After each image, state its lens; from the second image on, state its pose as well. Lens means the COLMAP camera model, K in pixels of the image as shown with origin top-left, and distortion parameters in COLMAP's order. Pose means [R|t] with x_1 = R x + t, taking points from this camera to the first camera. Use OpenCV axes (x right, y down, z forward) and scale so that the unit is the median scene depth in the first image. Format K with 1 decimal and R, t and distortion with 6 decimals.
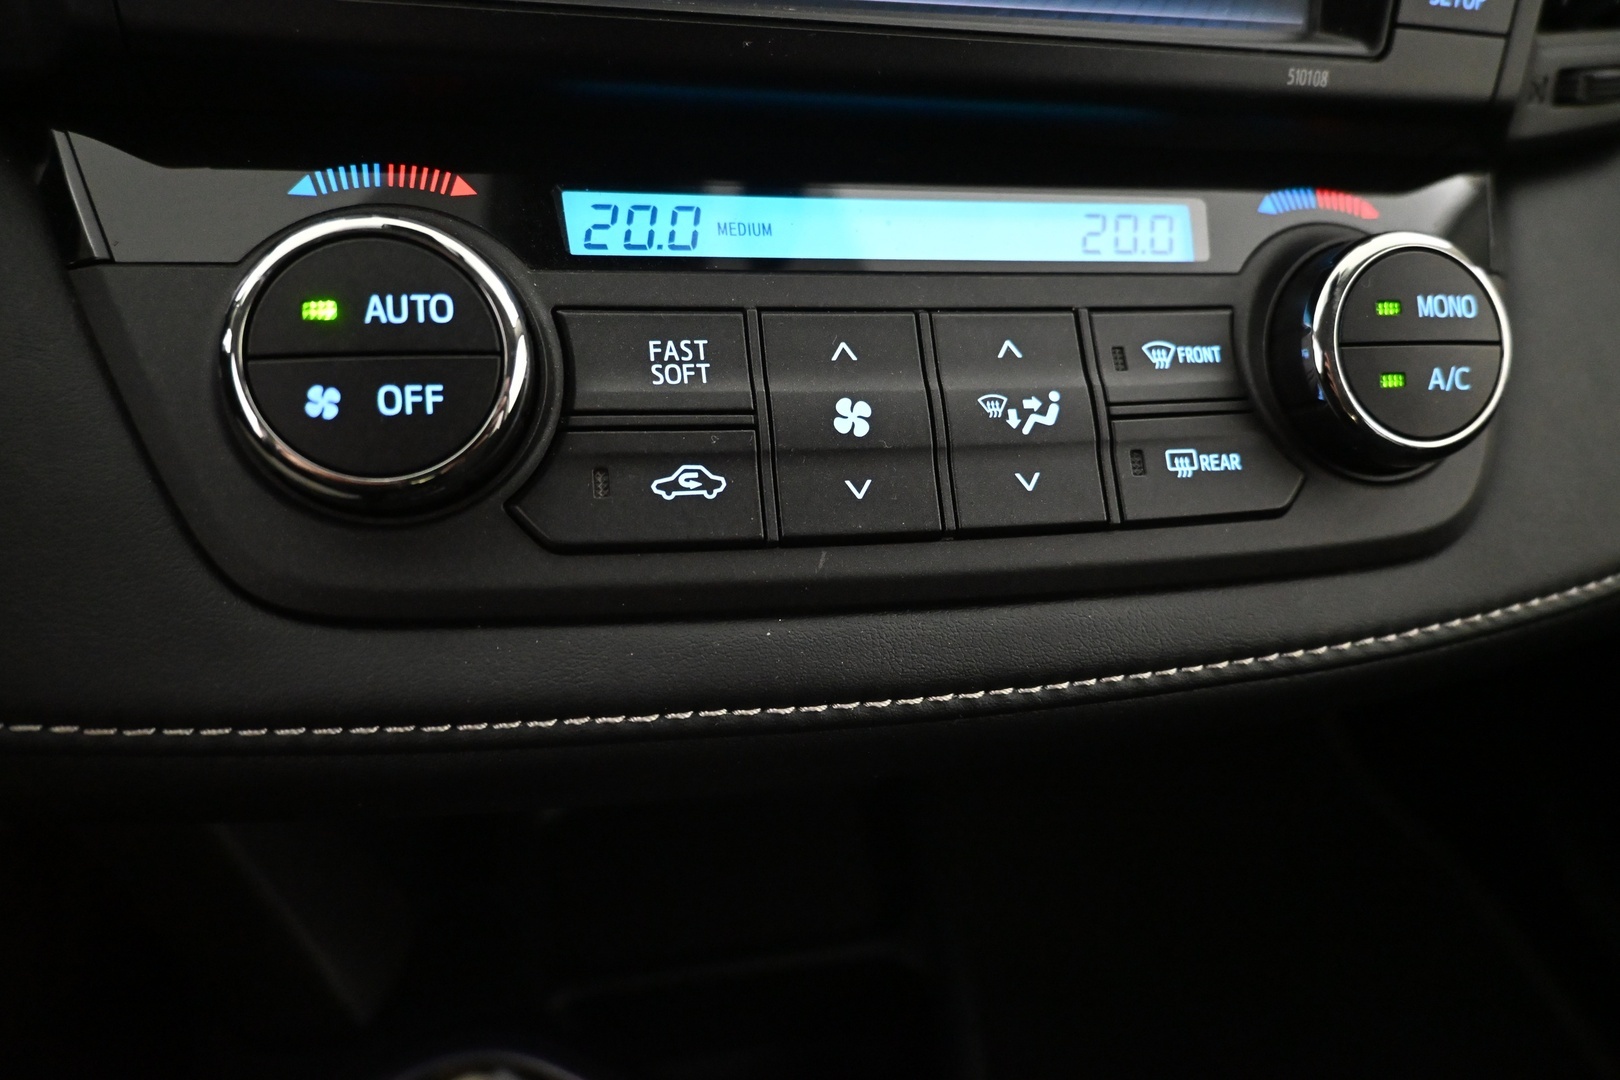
lens RADIAL K [[1108.2, 0, 805.7], [0, 1108.2, 545.2], [0, 0, 1]] dist [0.006312, -0.009184]
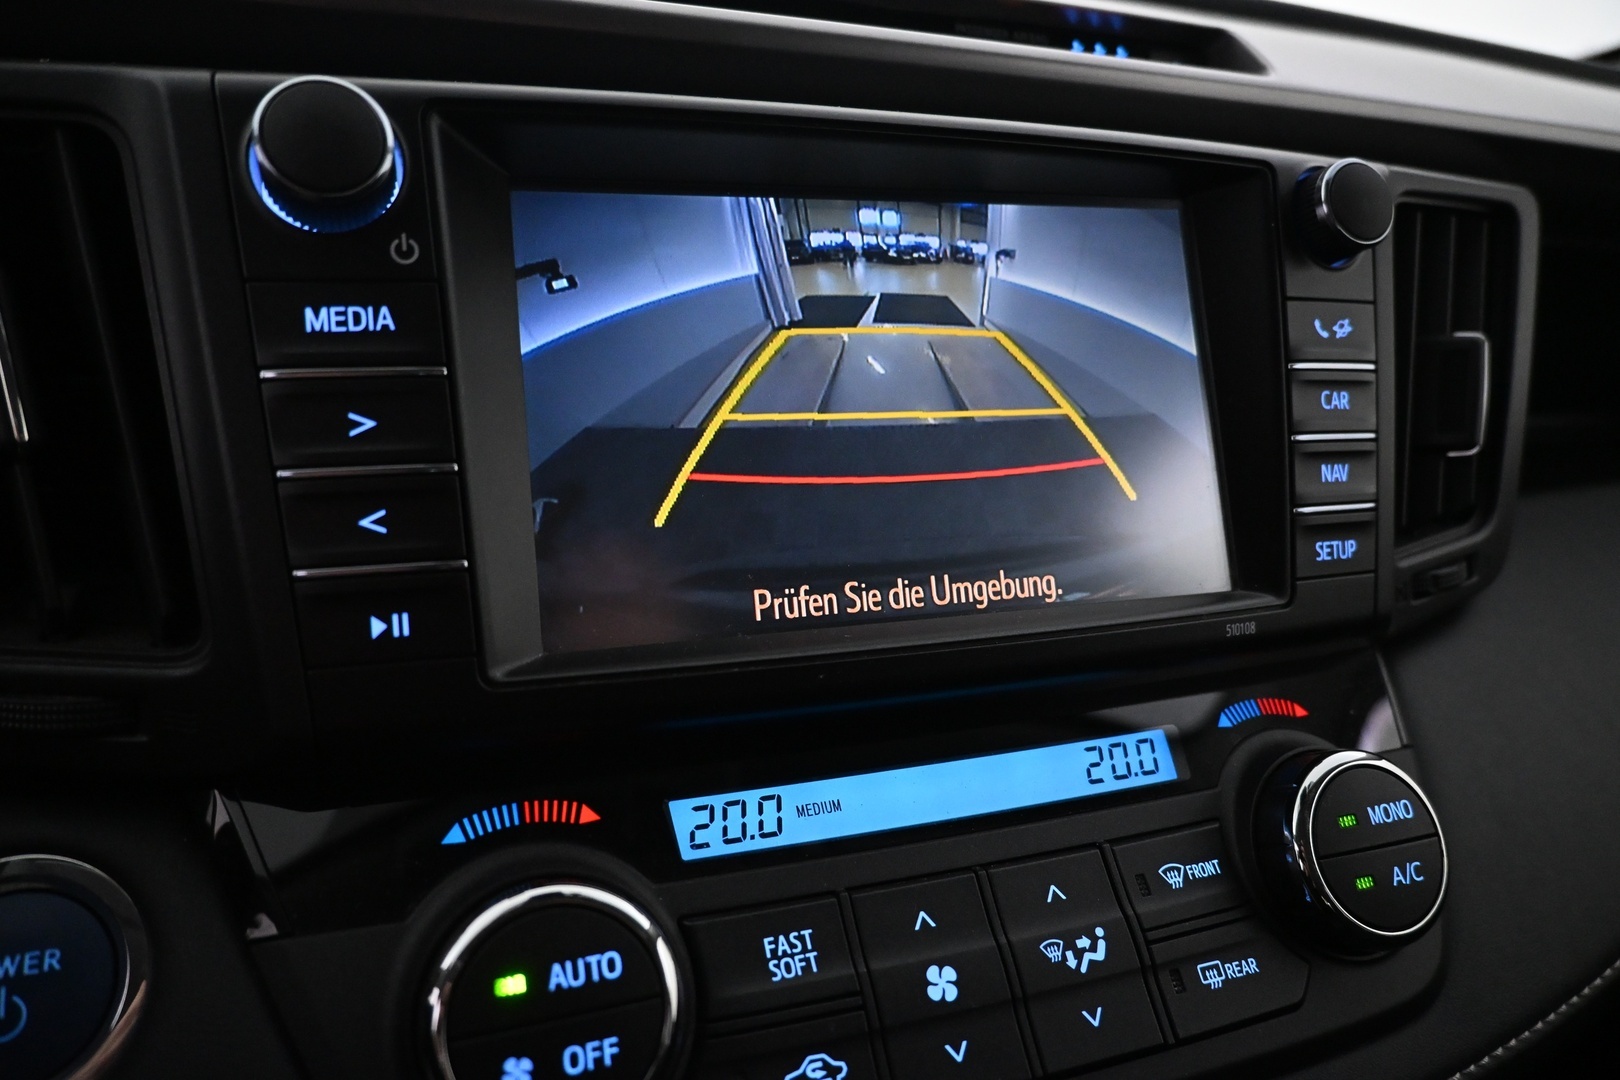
lens RADIAL K [[1108.2, 0, 809.9], [0, 1108.2, 544.5], [0, 0, 1]] dist [0.006312, -0.009184]
pose [[0.990433, -0.078146, 0.113733, -0.182343], [0.105236, 0.960870, -0.256229, -0.262727], [-0.089259, 0.265746, 0.959902, -0.208460]]
